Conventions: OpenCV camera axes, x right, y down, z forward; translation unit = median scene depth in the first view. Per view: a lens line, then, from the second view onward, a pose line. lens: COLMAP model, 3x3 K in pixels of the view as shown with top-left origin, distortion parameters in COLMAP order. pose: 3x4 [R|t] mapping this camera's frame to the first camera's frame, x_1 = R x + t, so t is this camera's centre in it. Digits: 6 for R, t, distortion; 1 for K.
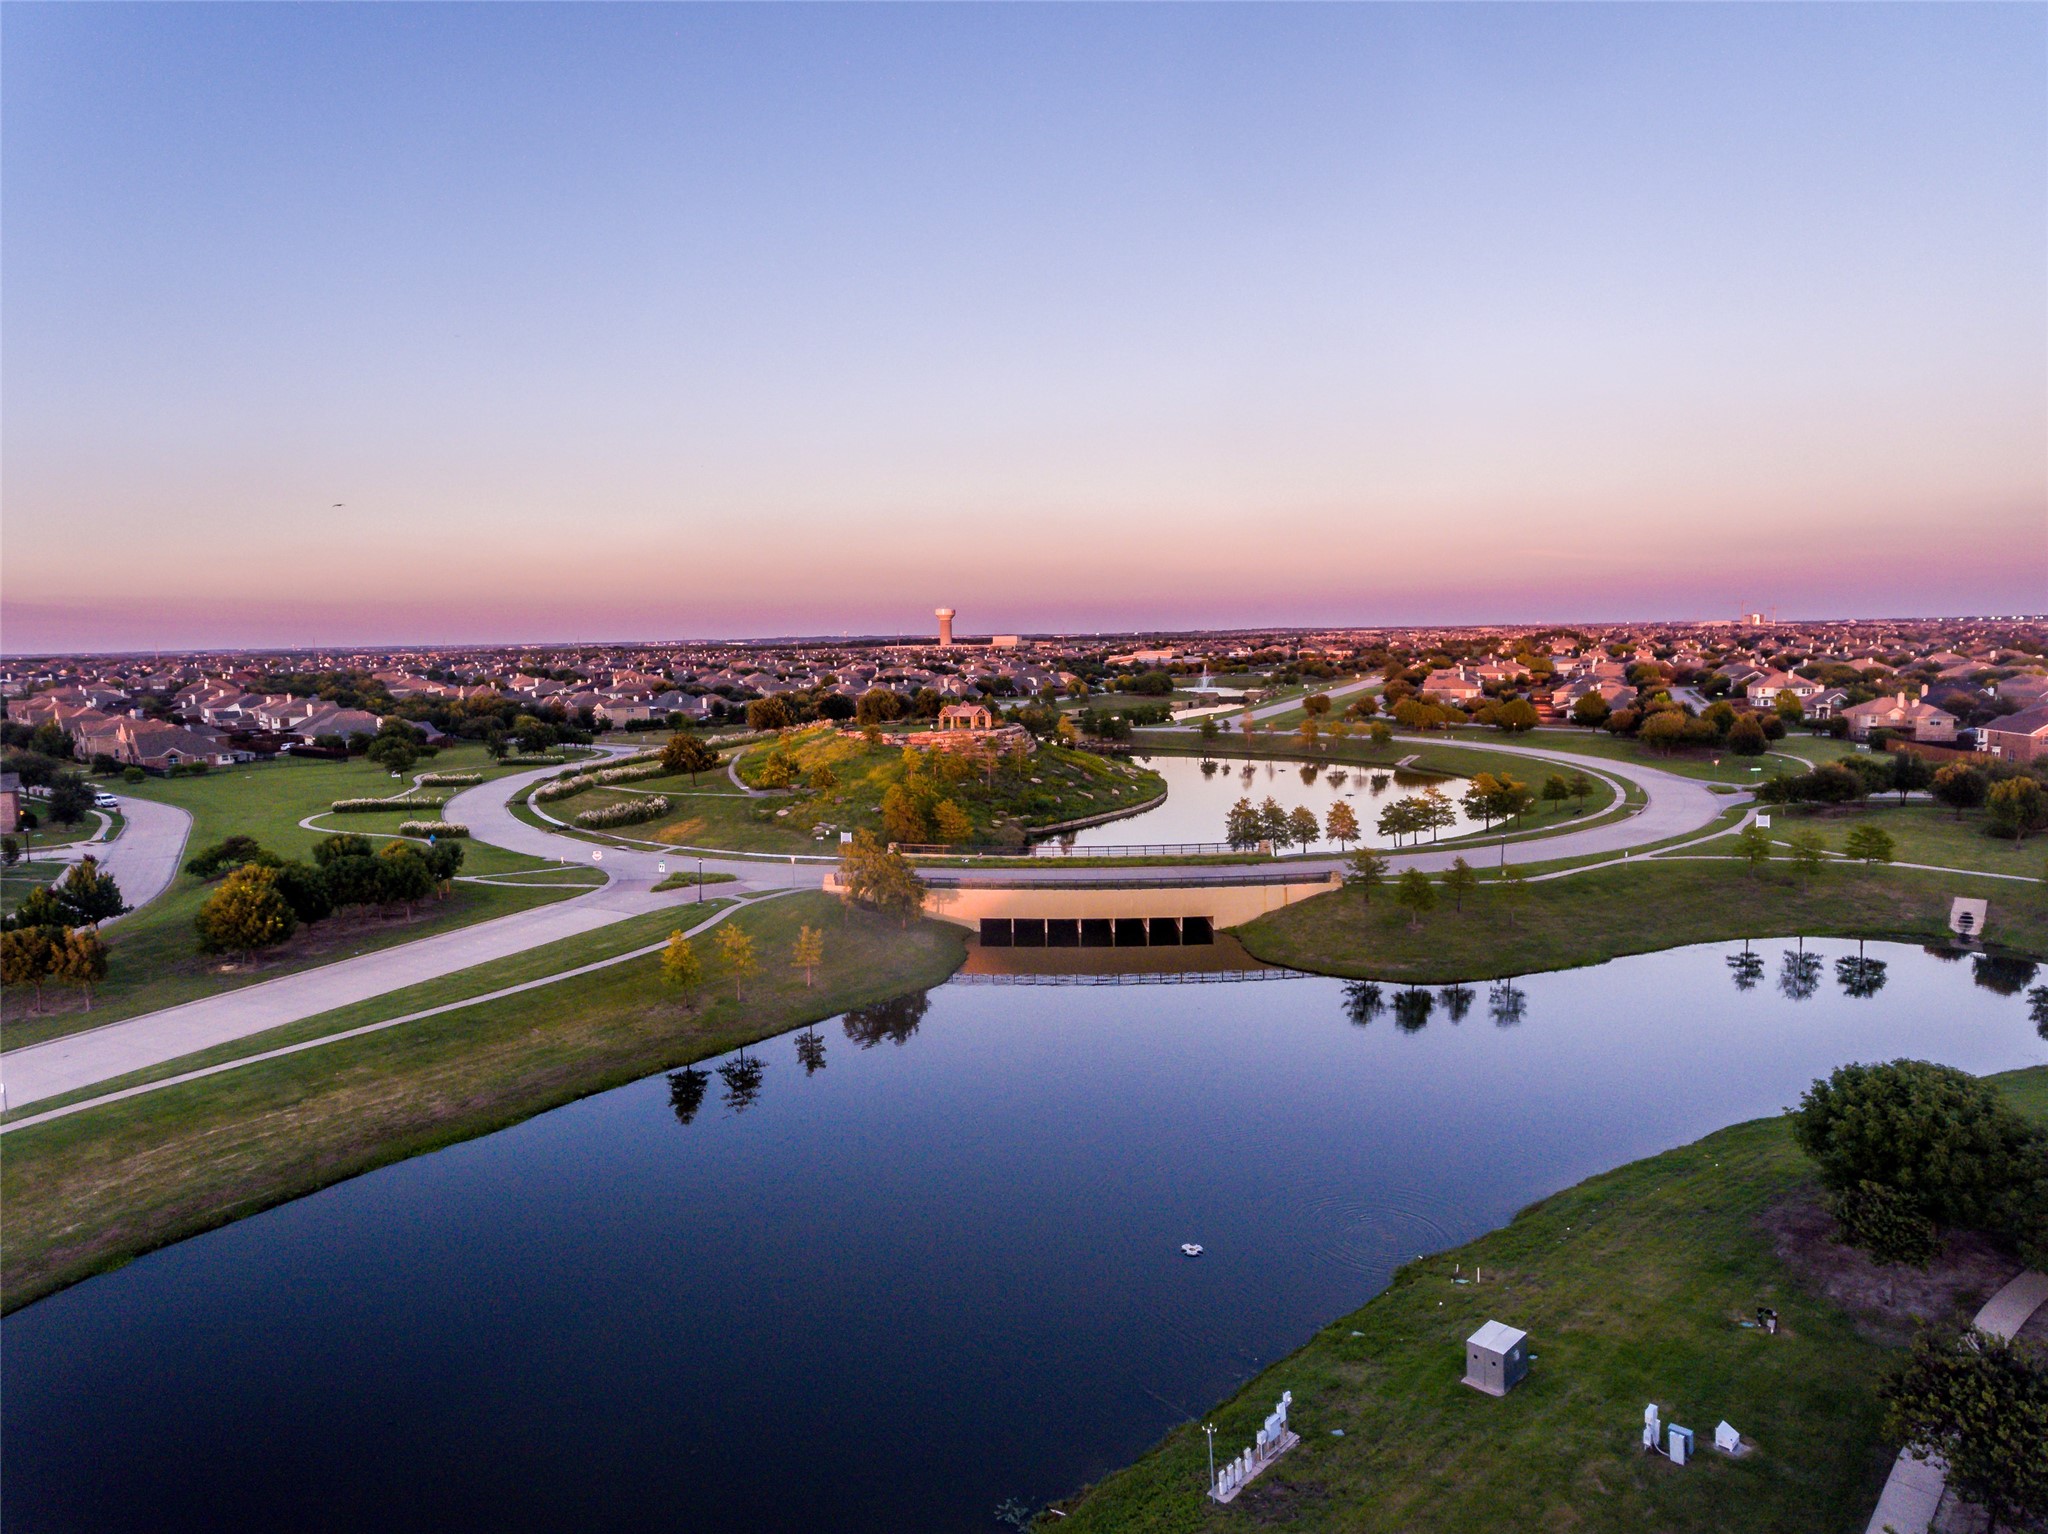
lens RADIAL K [[1203.0, 0, 986.9], [0, 1203.0, 769.5], [0, 0, 1]] dist [-0.002387, -0.000299]
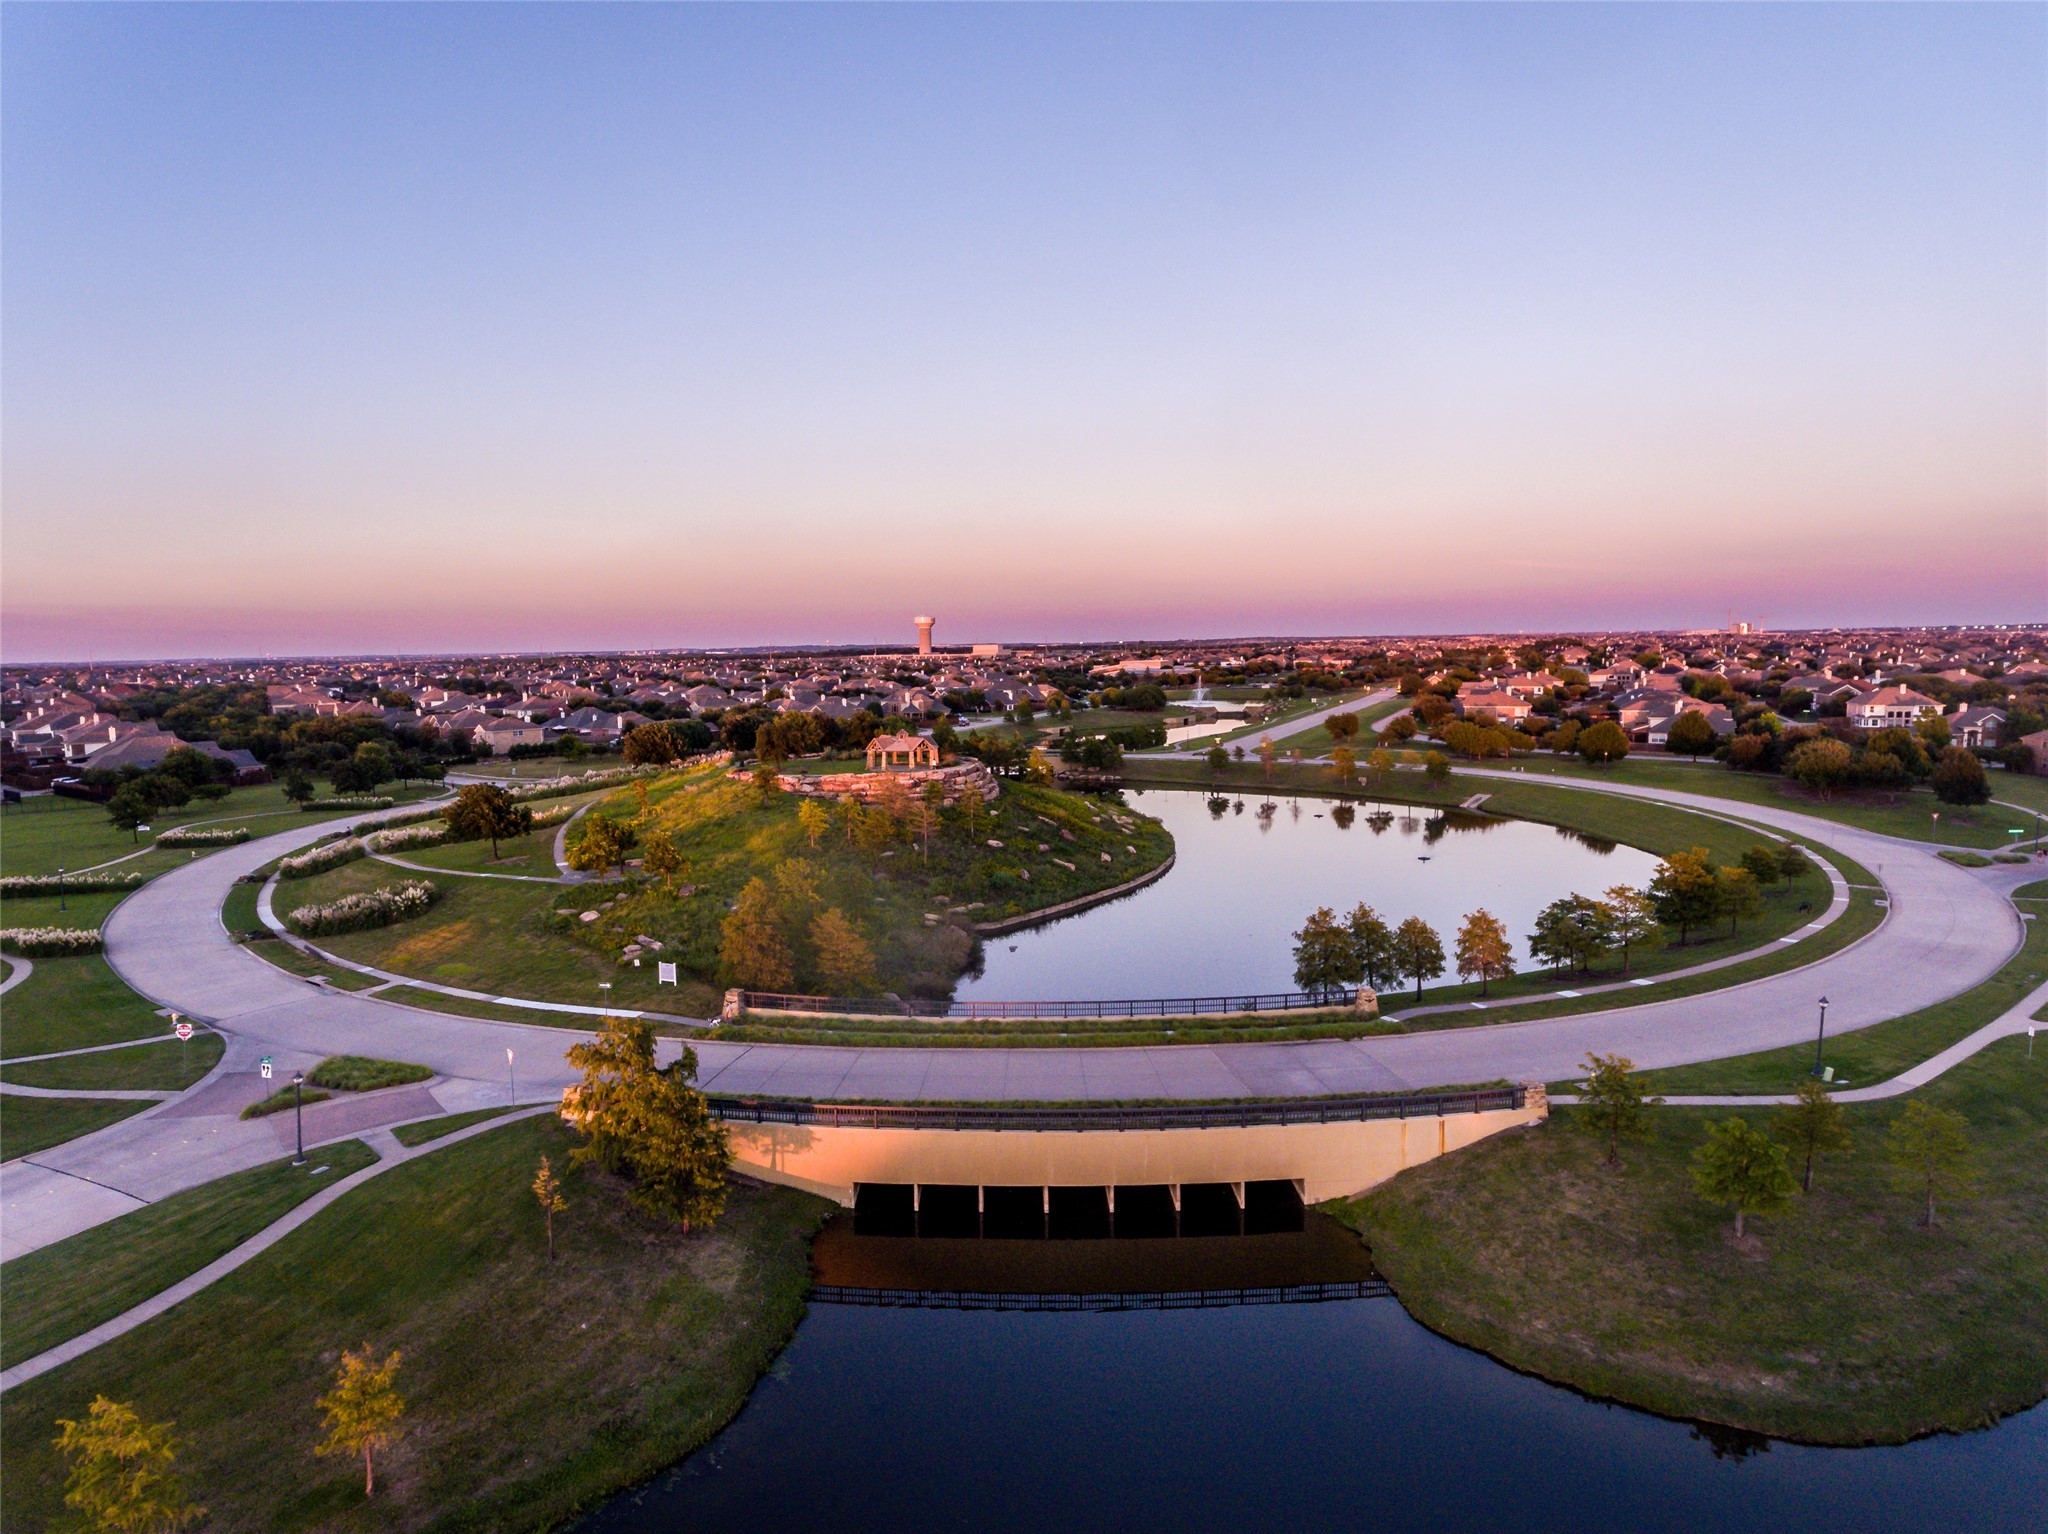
lens RADIAL K [[1203.0, 0, 986.9], [0, 1203.0, 769.5], [0, 0, 1]] dist [-0.002387, -0.000299]
pose [[0.999912, -0.001182, 0.013204, 0.017592], [0.001281, 0.999971, -0.007497, -0.019502], [-0.013195, 0.007513, 0.999885, 0.188132]]
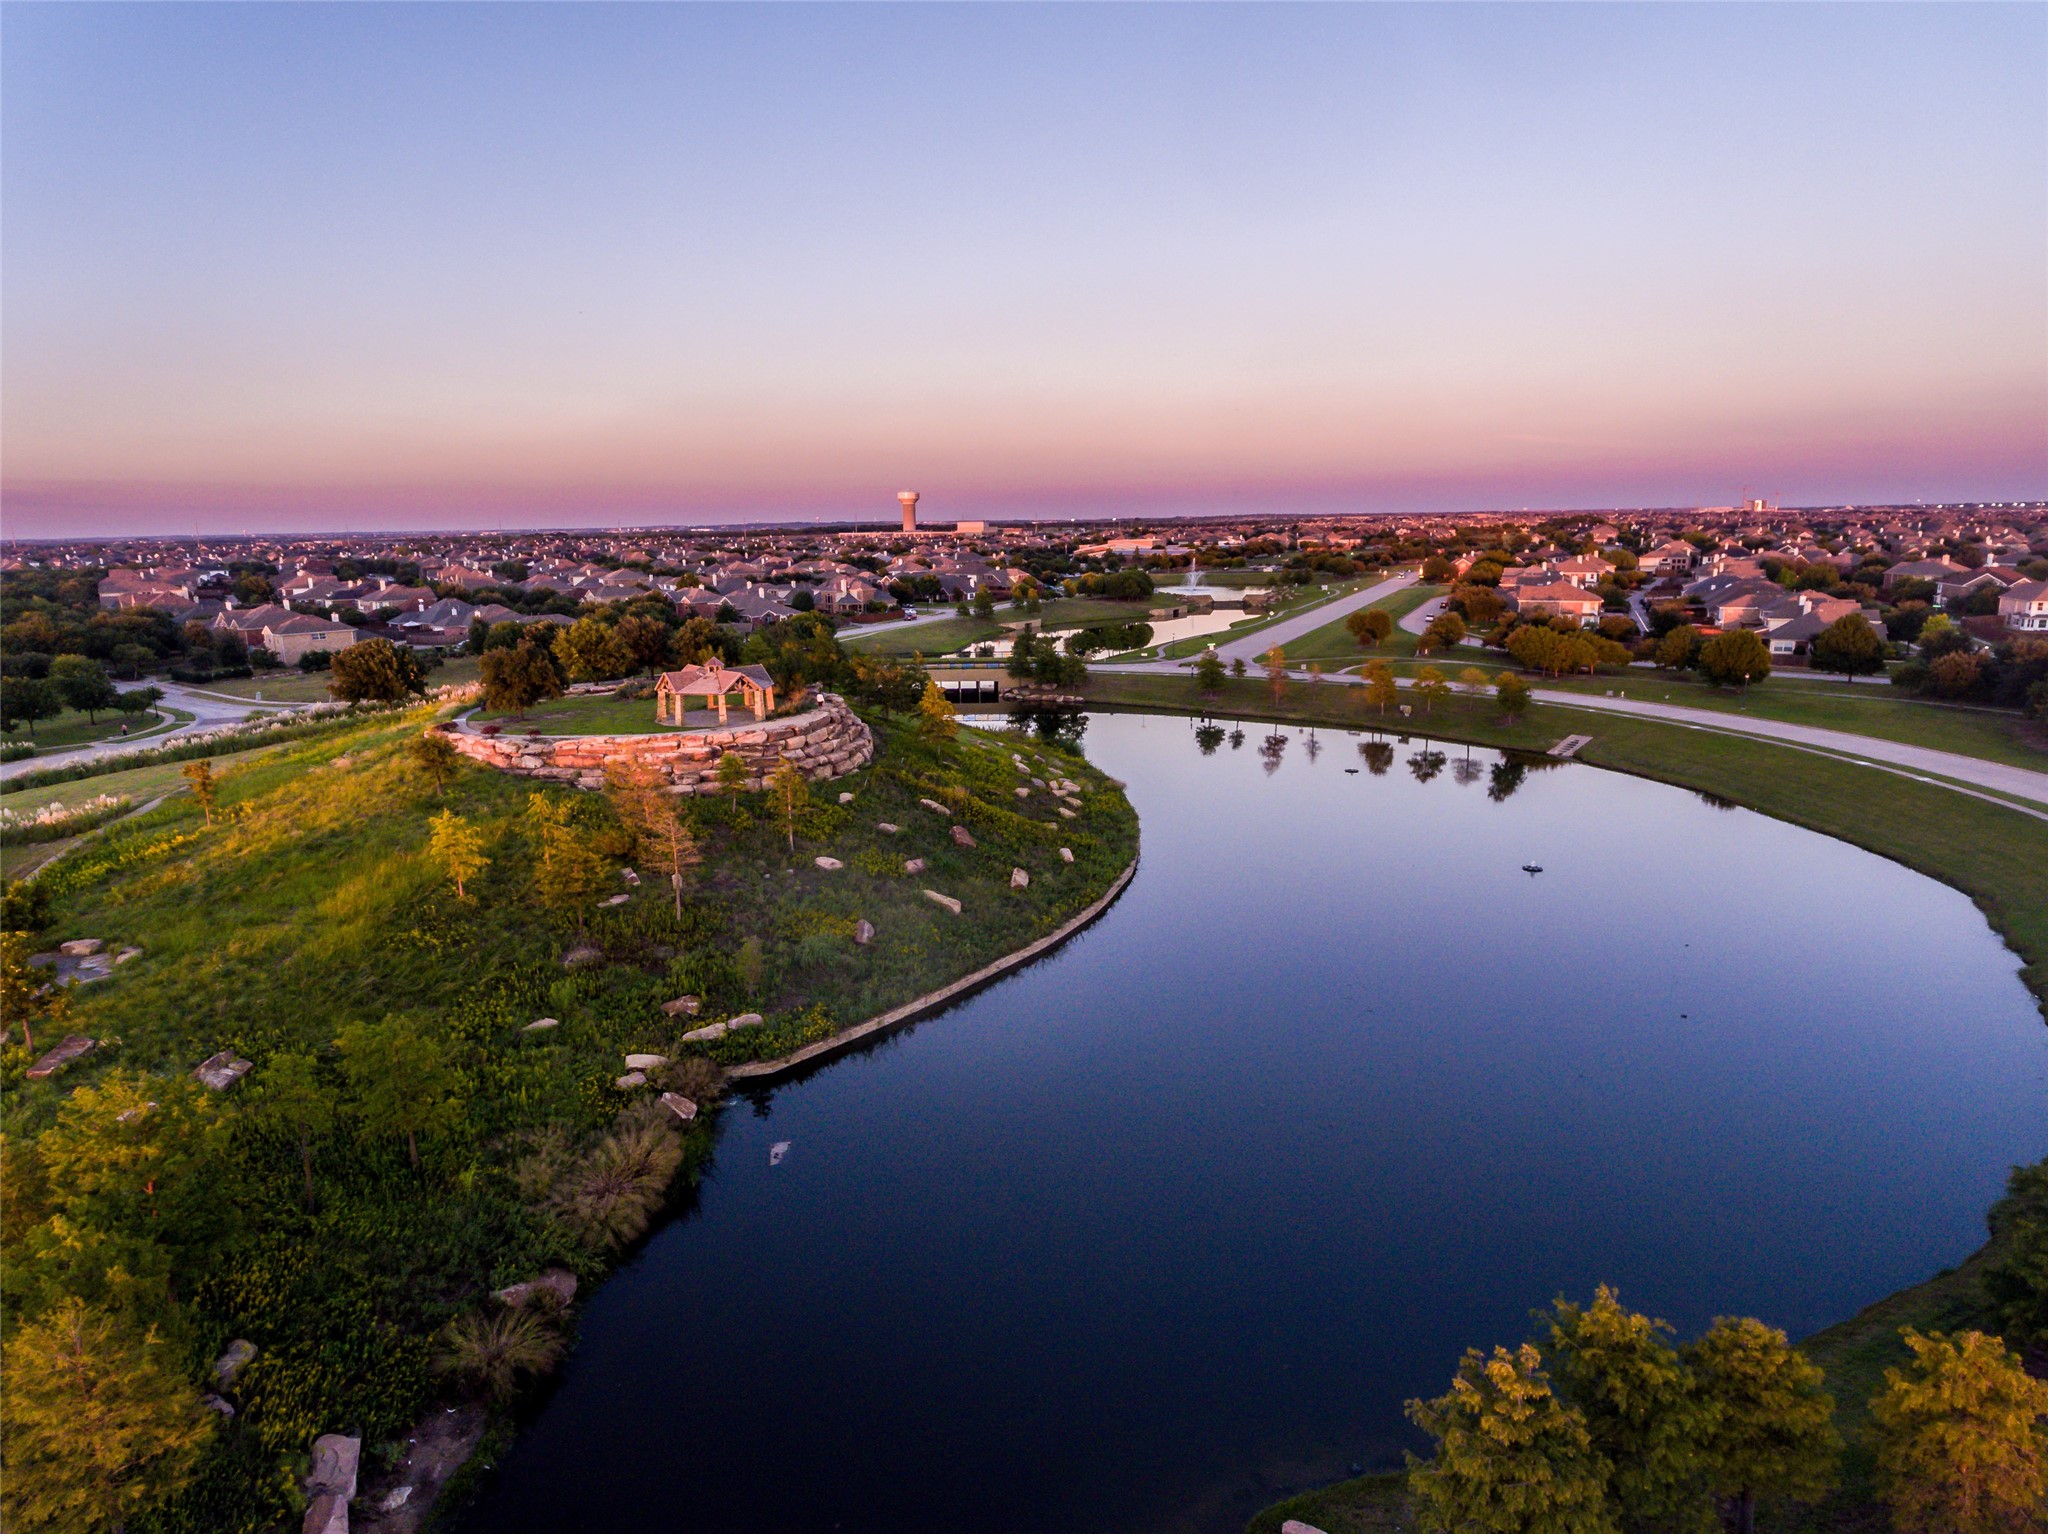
lens RADIAL K [[1203.0, 0, 986.9], [0, 1203.0, 769.5], [0, 0, 1]] dist [-0.002387, -0.000299]
pose [[0.999847, -0.002352, 0.017336, 0.059090], [0.000744, 0.995745, 0.092153, -0.041428], [-0.017479, -0.092126, 0.995594, 0.383310]]
